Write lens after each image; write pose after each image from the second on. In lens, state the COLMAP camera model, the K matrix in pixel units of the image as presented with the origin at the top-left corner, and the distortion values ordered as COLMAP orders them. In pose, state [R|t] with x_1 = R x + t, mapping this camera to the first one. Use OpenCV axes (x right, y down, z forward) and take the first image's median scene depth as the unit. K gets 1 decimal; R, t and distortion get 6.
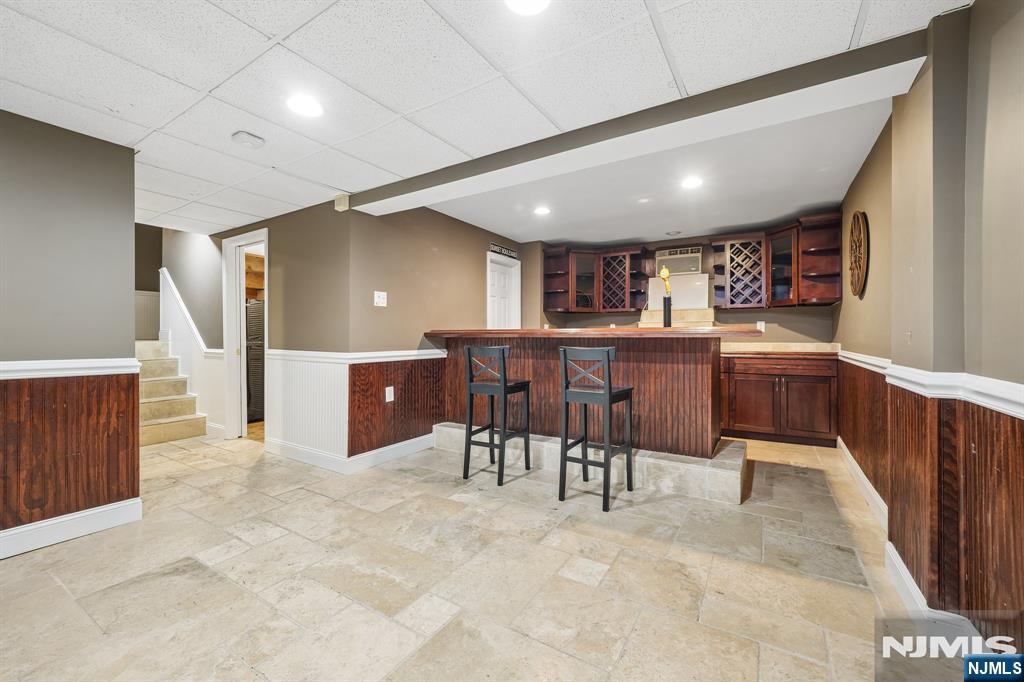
lens RADIAL K [[410.9, 0, 513.8], [0, 410.9, 336.8], [0, 0, 1]] dist [0.002388, 0.000009]
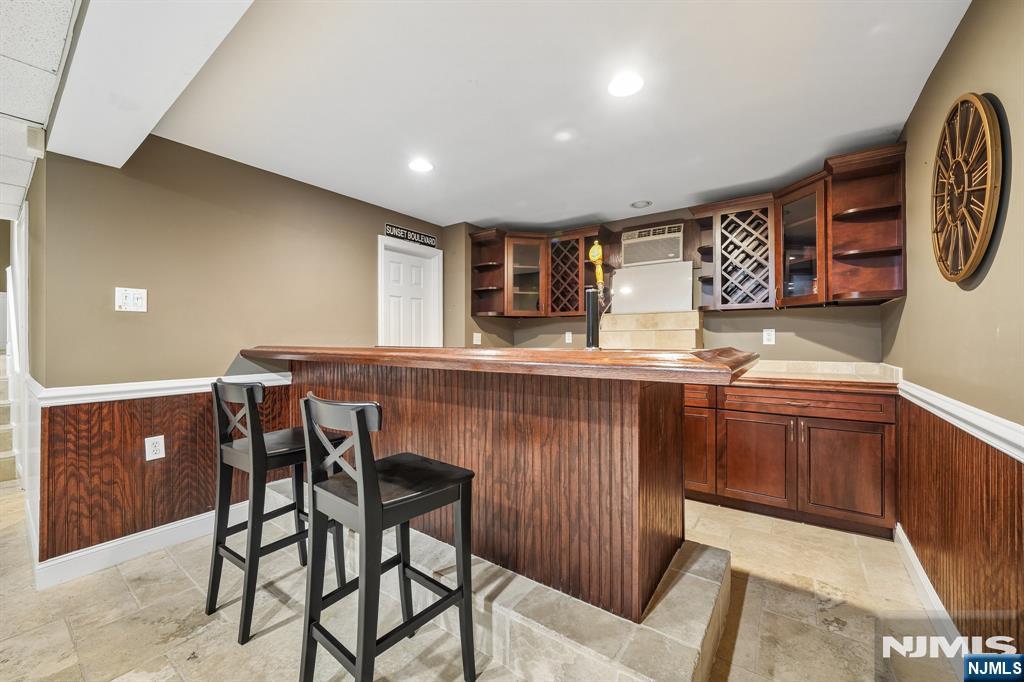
lens RADIAL K [[393.5, 0, 508.1], [0, 393.5, 339.3], [0, 0, 1]] dist [-0.007514, -0.000016]
pose [[0.997207, -0.002620, -0.074646, 0.259310], [0.002627, 0.999997, 0.000006, -0.025386], [0.074646, -0.000202, 0.997210, 0.380287]]
